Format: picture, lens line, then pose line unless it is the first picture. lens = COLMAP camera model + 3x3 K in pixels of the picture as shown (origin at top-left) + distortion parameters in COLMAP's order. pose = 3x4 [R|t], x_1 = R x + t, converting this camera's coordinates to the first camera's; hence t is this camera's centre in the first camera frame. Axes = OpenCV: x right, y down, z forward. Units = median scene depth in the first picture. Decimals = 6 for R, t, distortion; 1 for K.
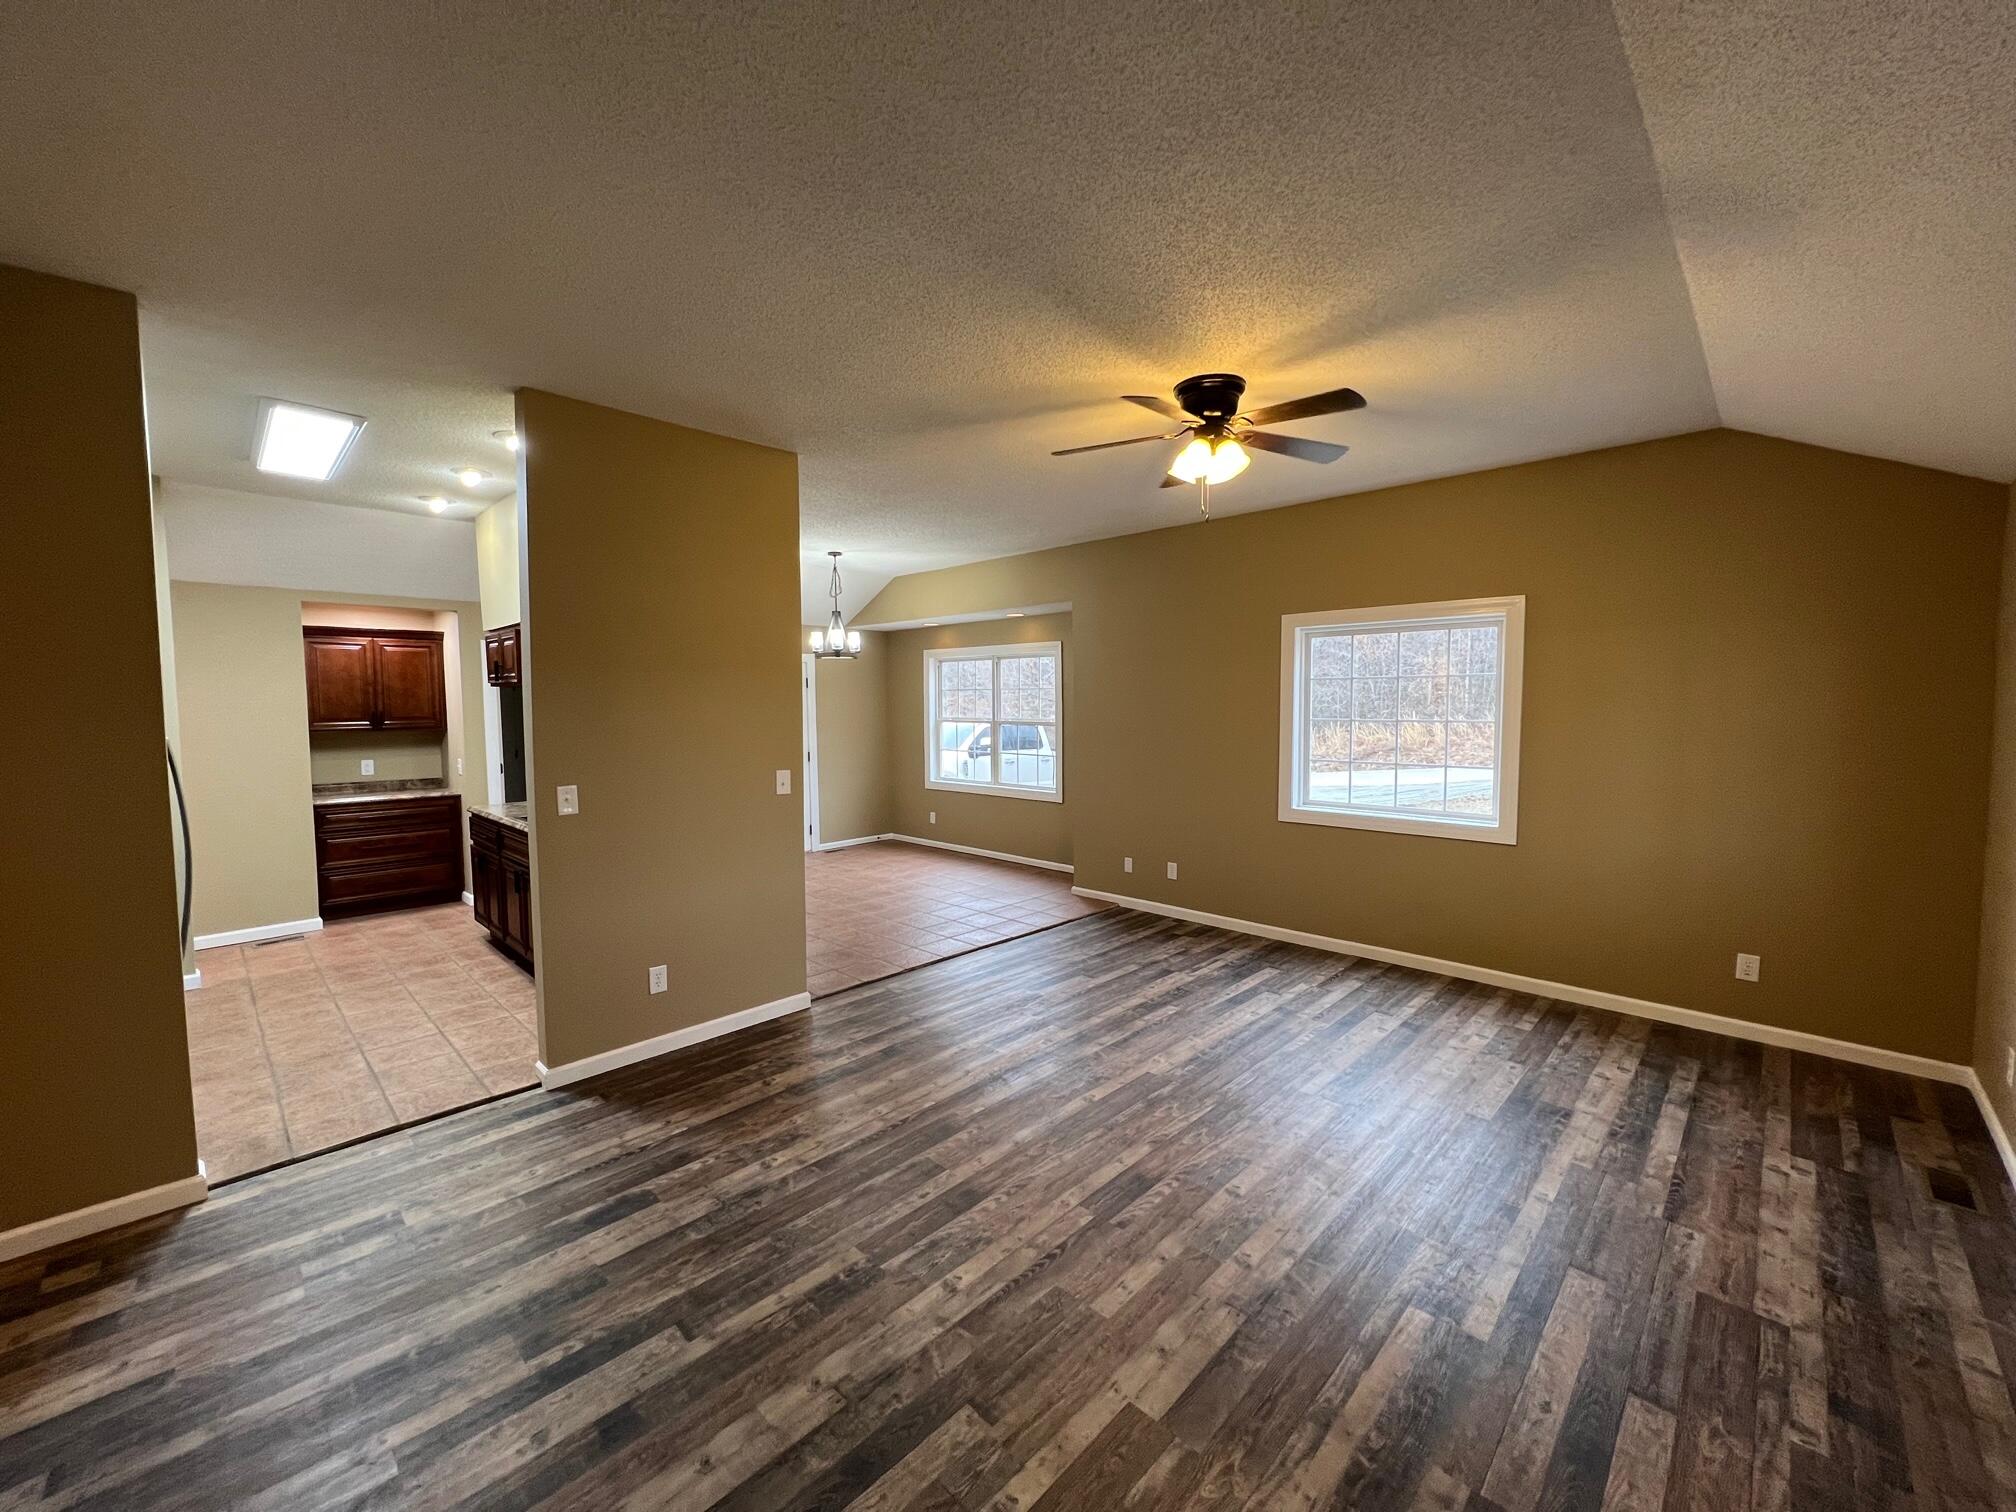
lens RADIAL K [[804.3, 0, 1001.1], [0, 804.3, 748.7], [0, 0, 1]] dist [0.001275, -0.000328]
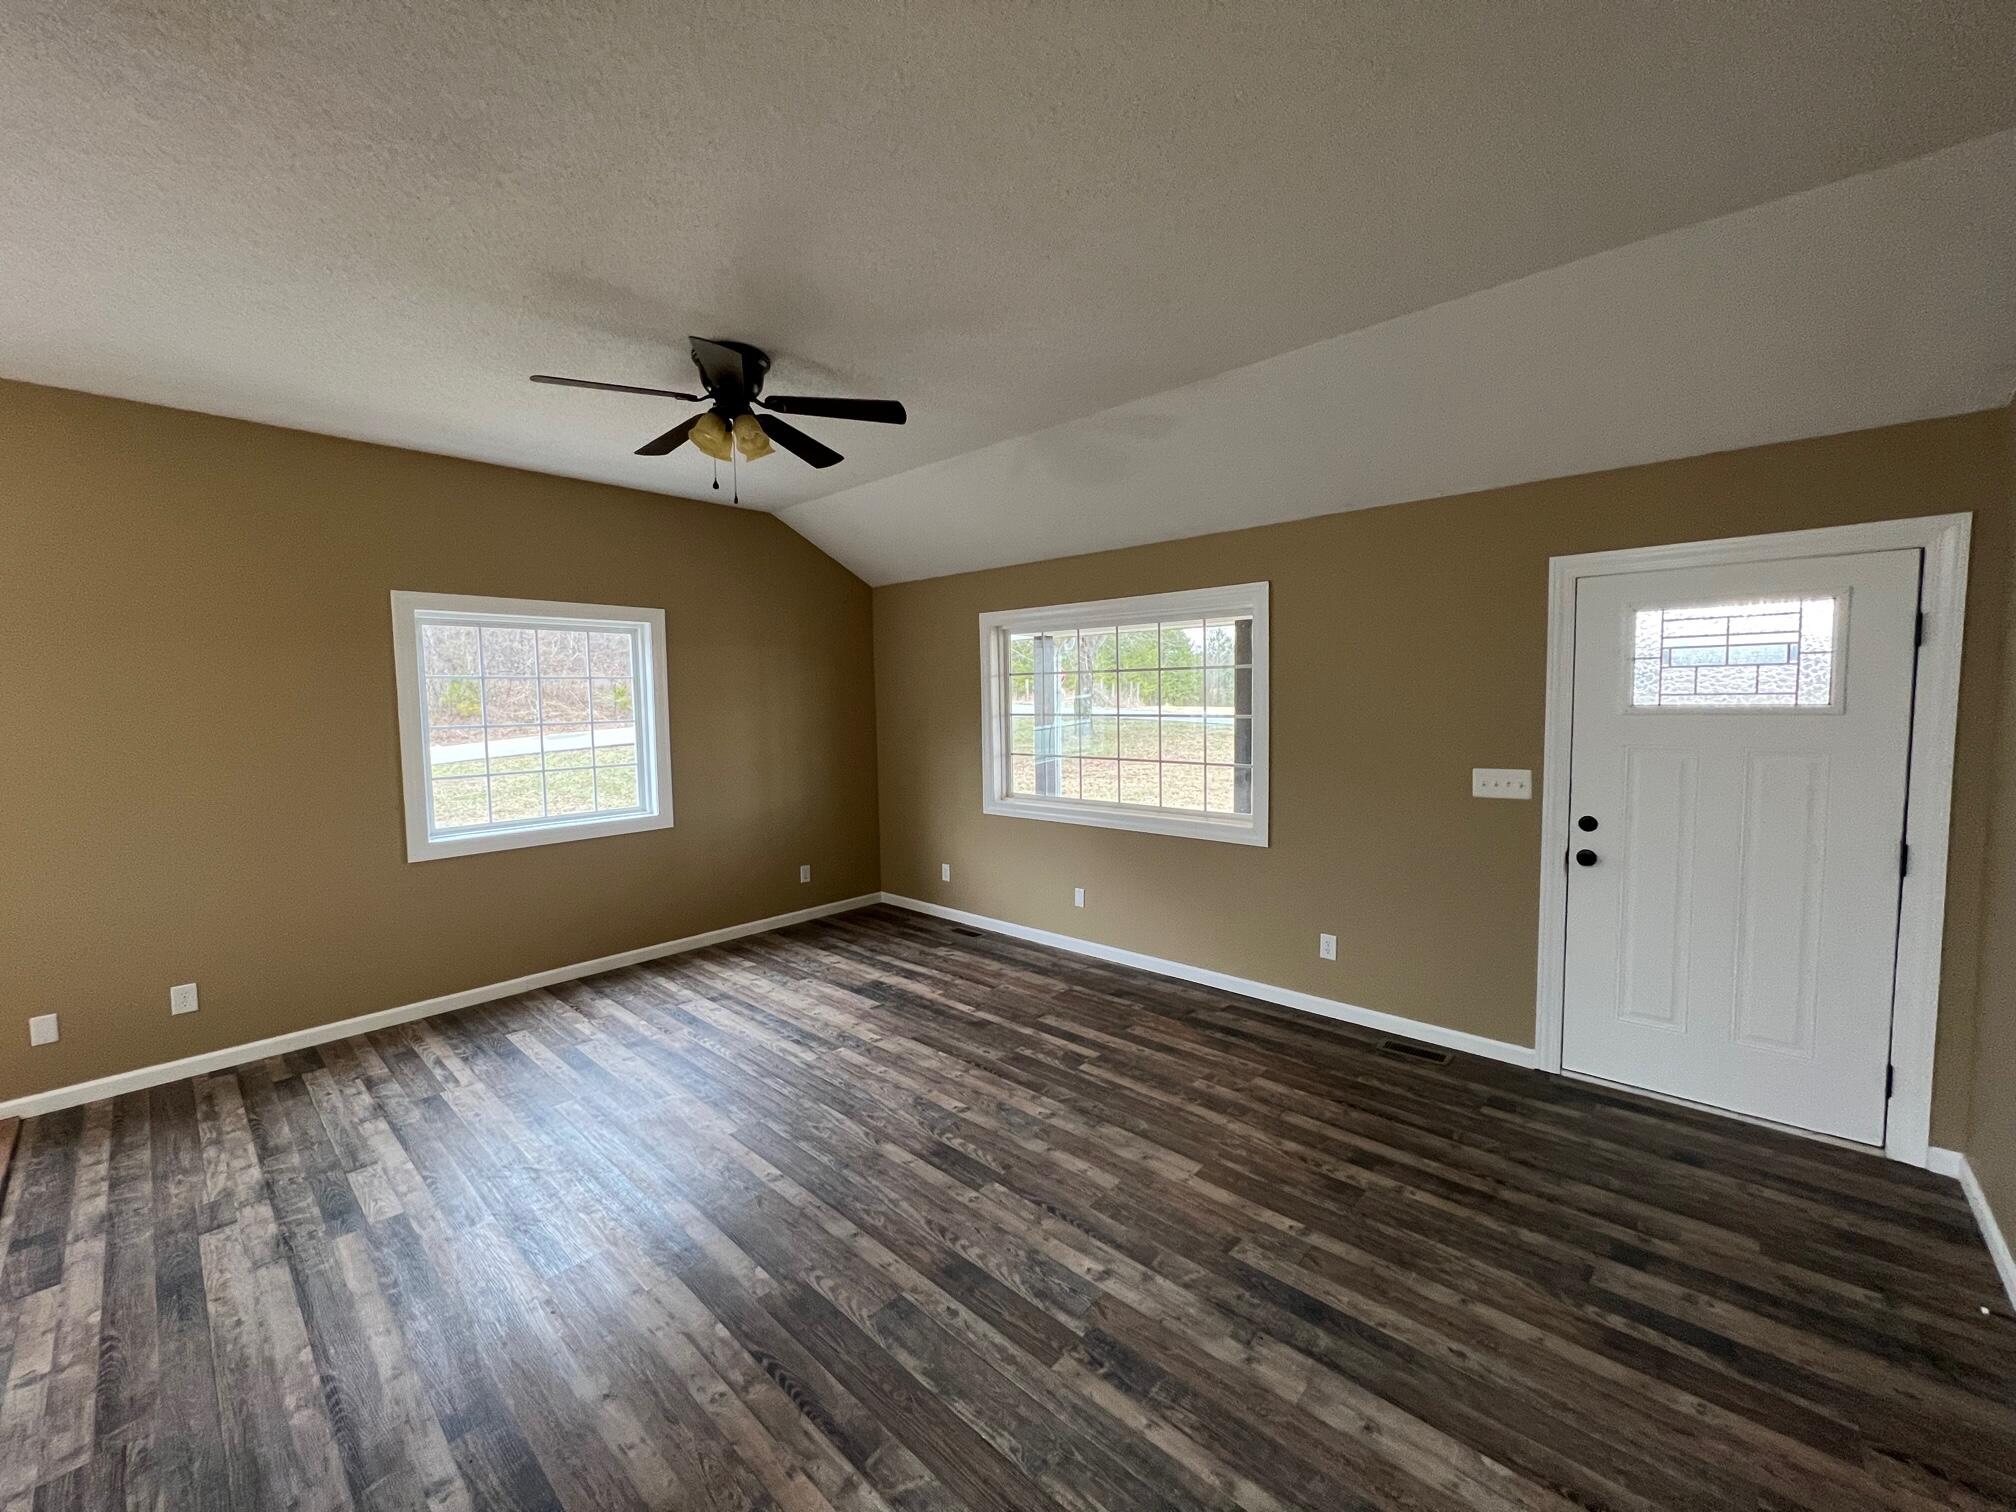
lens RADIAL K [[804.3, 0, 1000.7], [0, 804.3, 759.5], [0, 0, 1]] dist [0.001275, -0.000328]
pose [[-0.037137, -0.072111, 0.996705, -0.703453], [0.073198, 0.994517, 0.074680, -0.039004], [-0.996626, 0.075730, -0.031655, 0.769898]]
